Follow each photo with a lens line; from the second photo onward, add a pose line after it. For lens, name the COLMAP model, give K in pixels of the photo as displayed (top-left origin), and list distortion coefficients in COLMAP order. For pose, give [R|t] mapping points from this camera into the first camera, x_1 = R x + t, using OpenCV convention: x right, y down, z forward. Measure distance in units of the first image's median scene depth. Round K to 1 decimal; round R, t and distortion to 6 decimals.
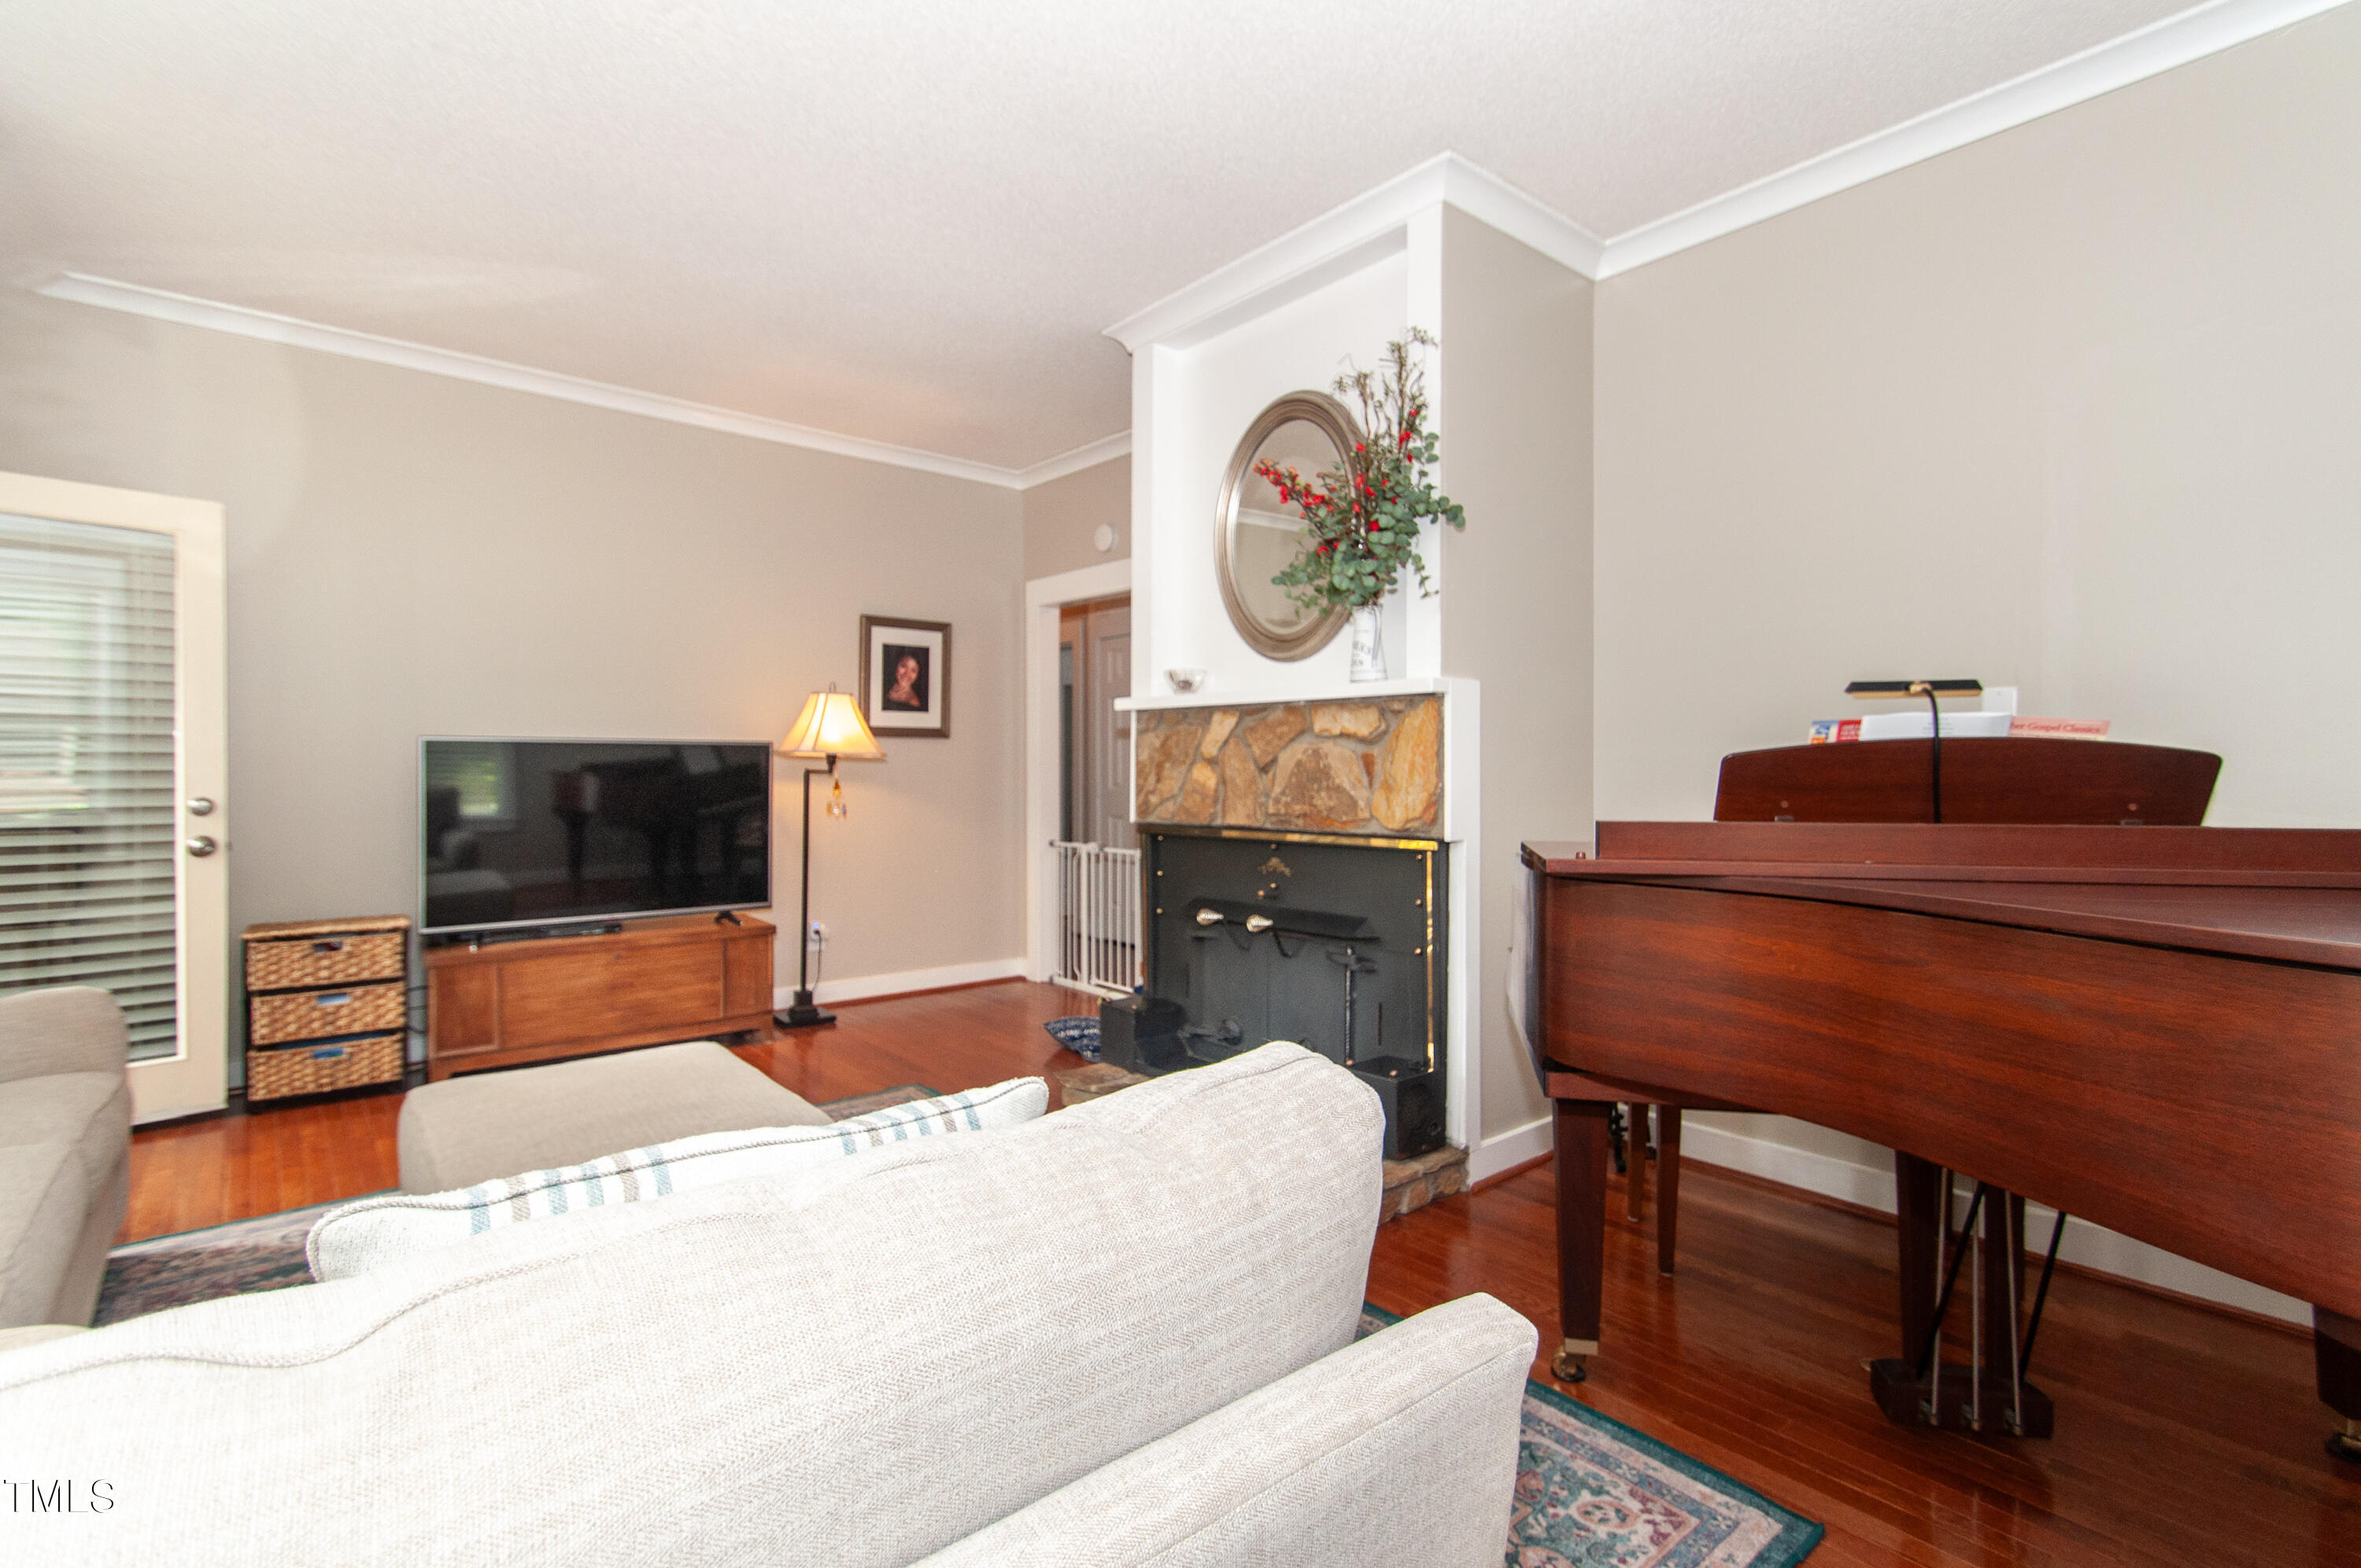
lens RADIAL K [[1092.4, 0, 1180.5], [0, 1092.4, 784.0], [0, 0, 1]] dist [-0.000117, -0.000022]
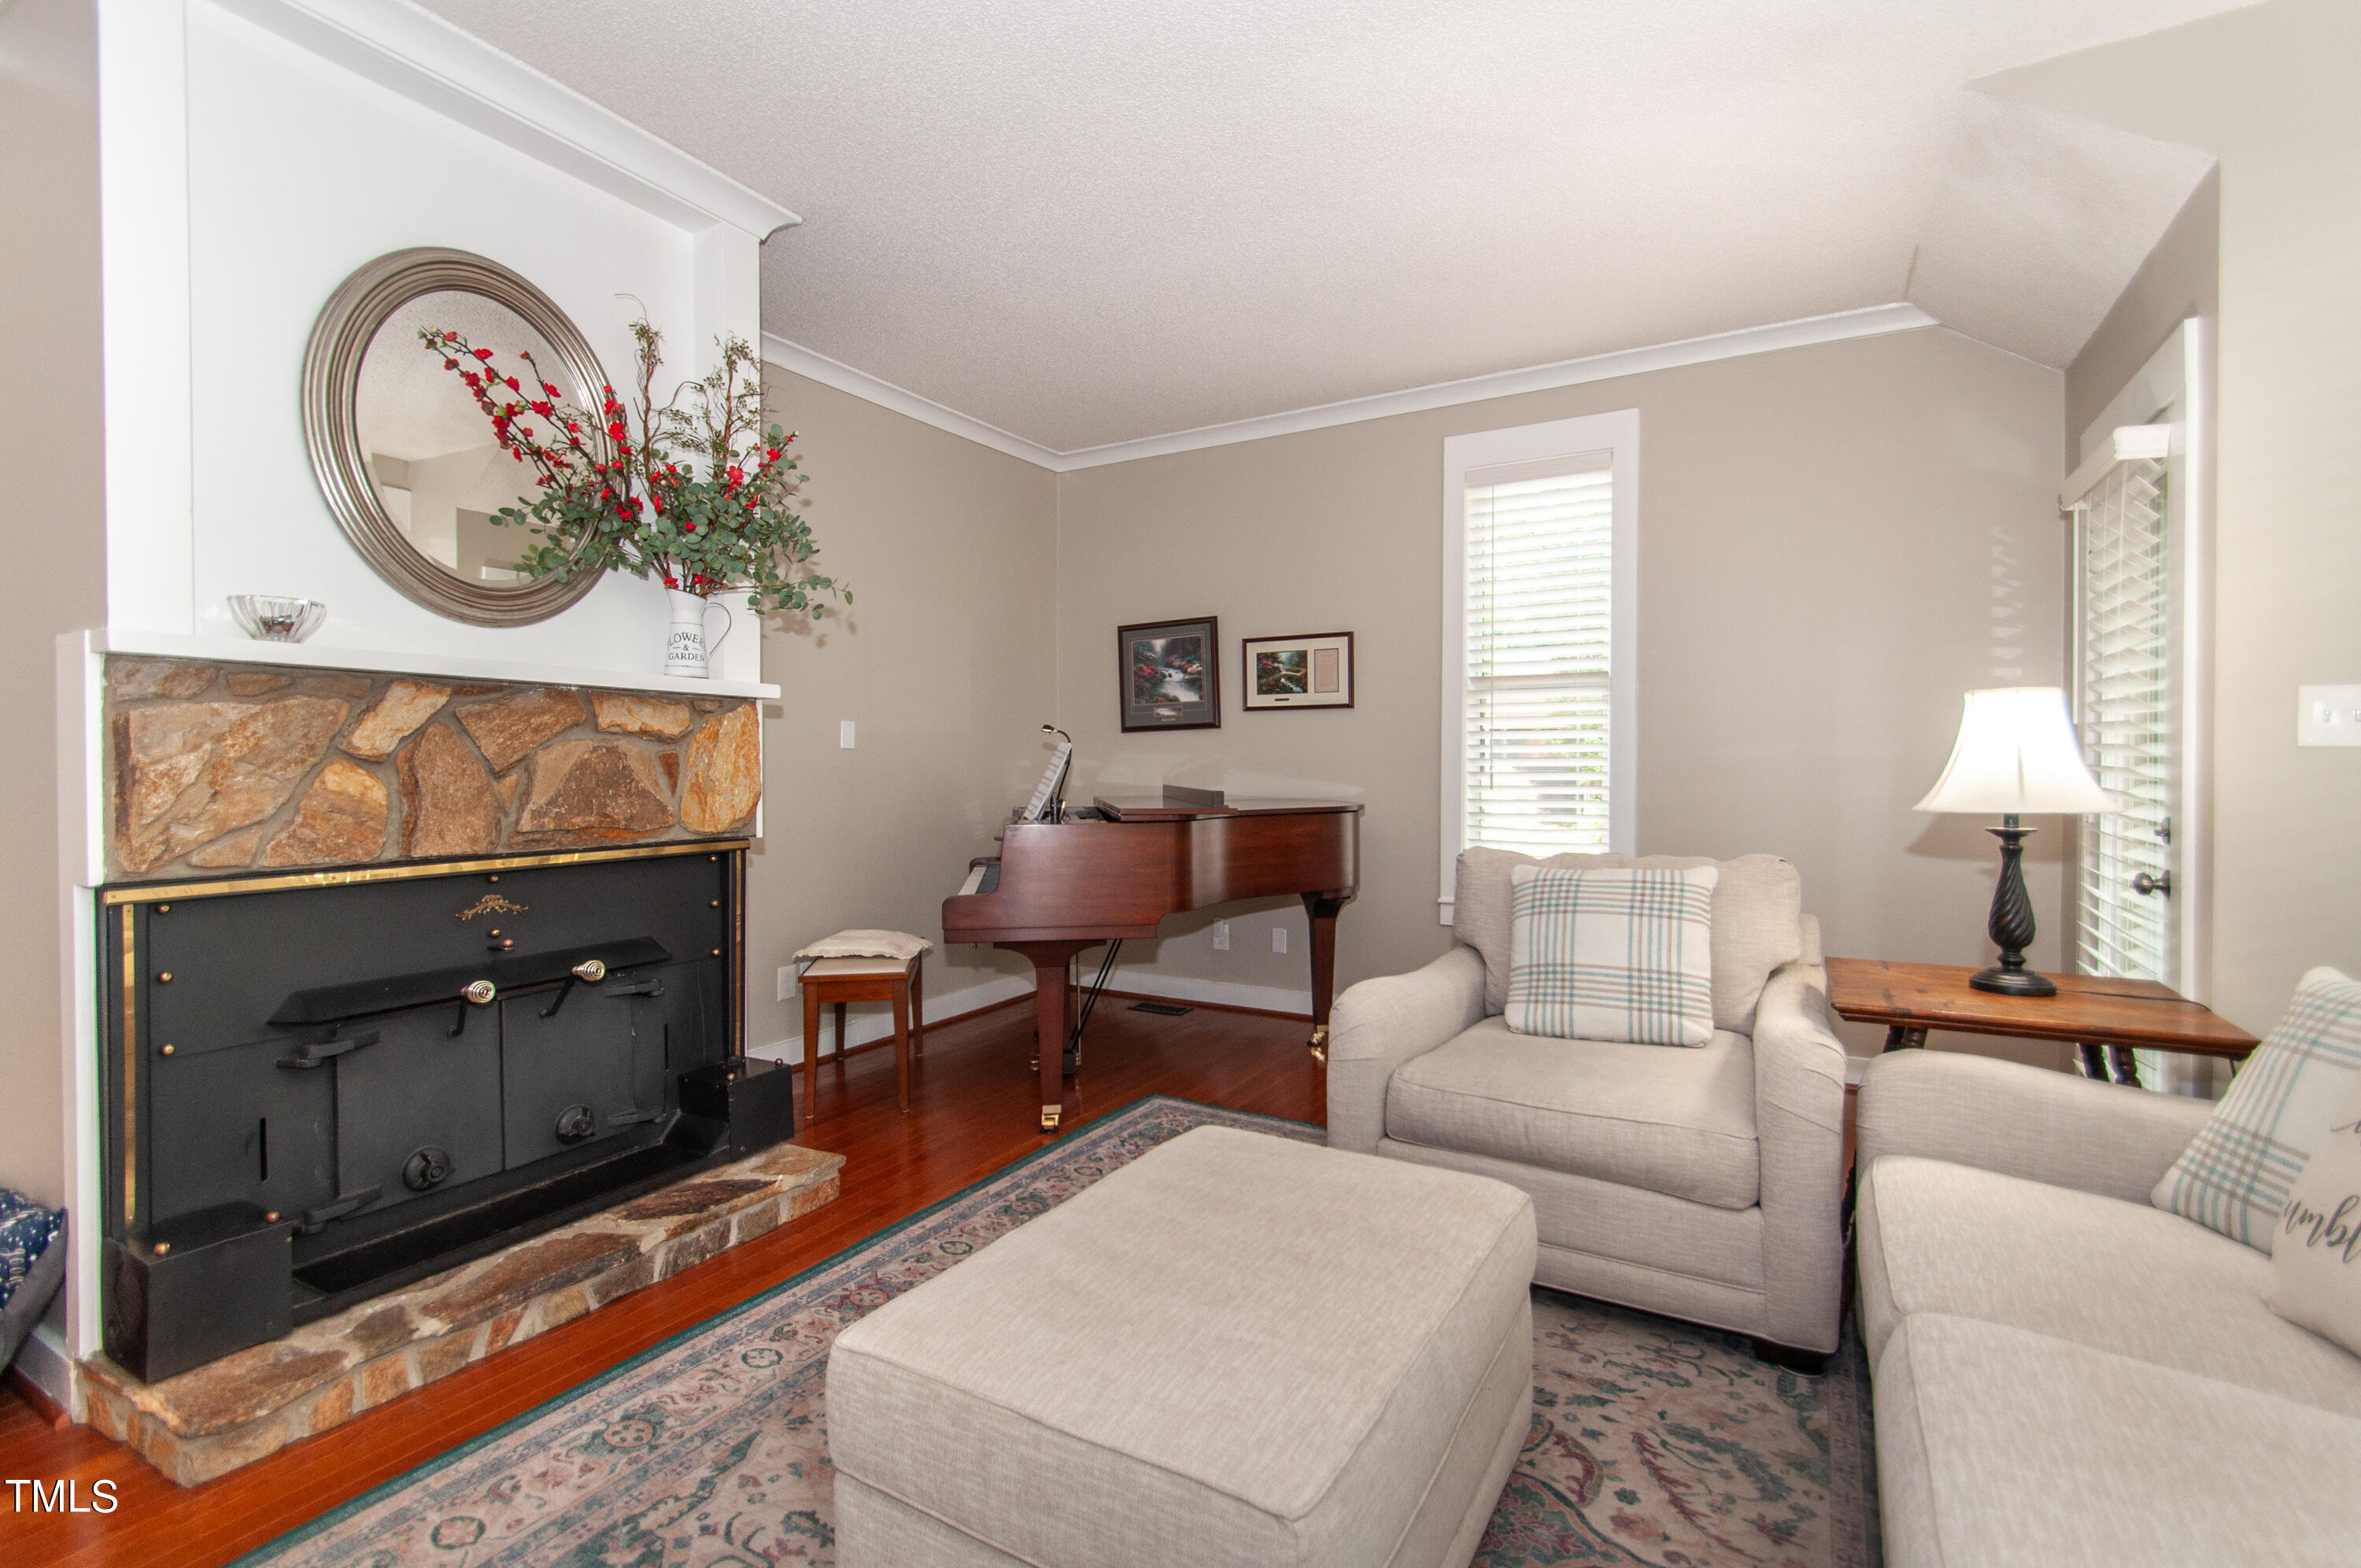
lens RADIAL K [[1046.2, 0, 1180.5], [0, 1046.2, 784.0], [0, 0, 1]] dist [0.000087, 0.000025]
pose [[-0.336096, -0.017129, 0.941672, -0.785850], [0.017638, 0.999545, 0.024477, -0.016046], [-0.941663, 0.024836, -0.335641, 0.868731]]
